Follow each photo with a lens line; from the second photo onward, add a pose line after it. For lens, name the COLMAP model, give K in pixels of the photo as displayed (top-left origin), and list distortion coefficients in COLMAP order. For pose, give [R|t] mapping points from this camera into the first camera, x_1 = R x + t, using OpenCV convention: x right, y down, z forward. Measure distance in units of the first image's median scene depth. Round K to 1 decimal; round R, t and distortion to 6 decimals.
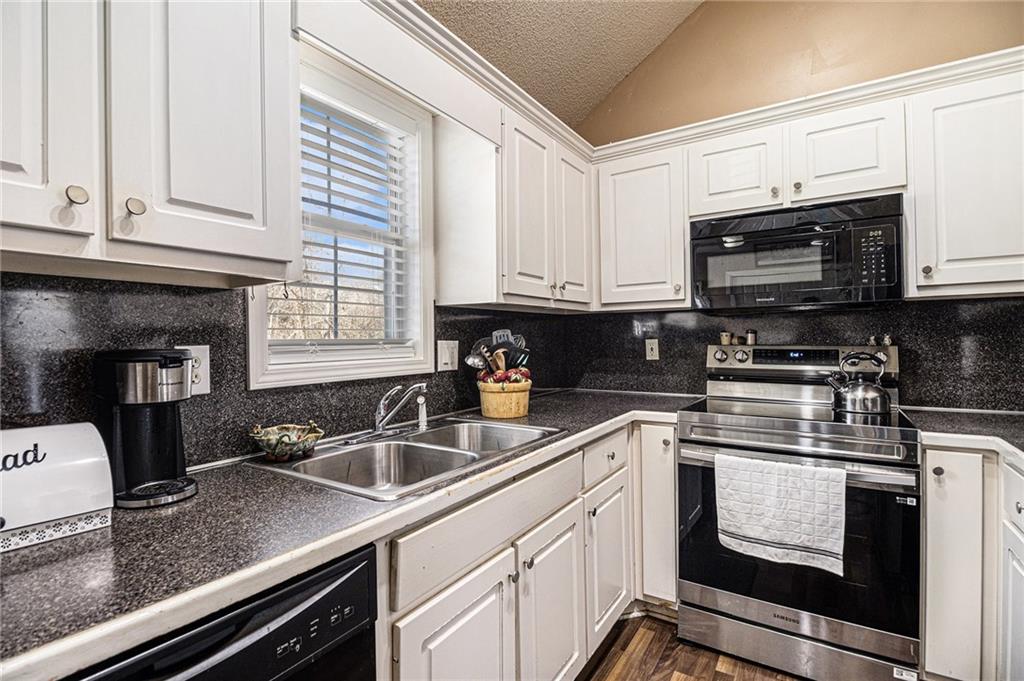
lens RADIAL K [[477.3, 0, 525.4], [0, 477.3, 336.2], [0, 0, 1]] dist [0.014652, -0.014195]
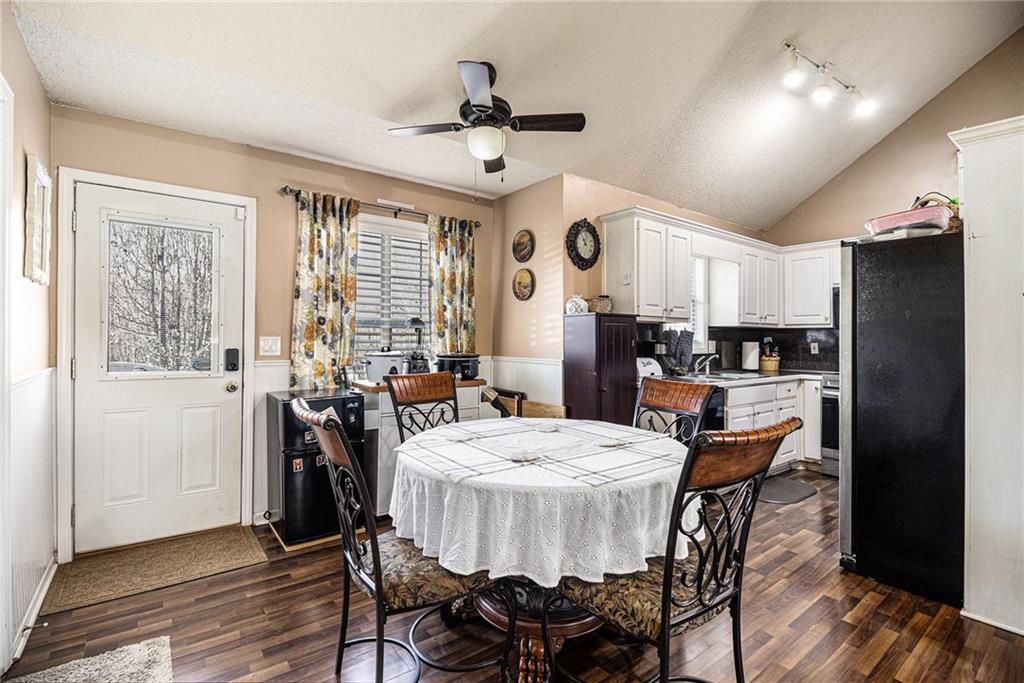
lens RADIAL K [[477.3, 0, 525.4], [0, 477.3, 337.2], [0, 0, 1]] dist [0.014652, -0.014195]
pose [[0.943908, 0.014987, -0.329869, -0.254647], [-0.016636, 0.999859, -0.002176, 0.010246], [0.329790, 0.007541, 0.944024, -1.557895]]
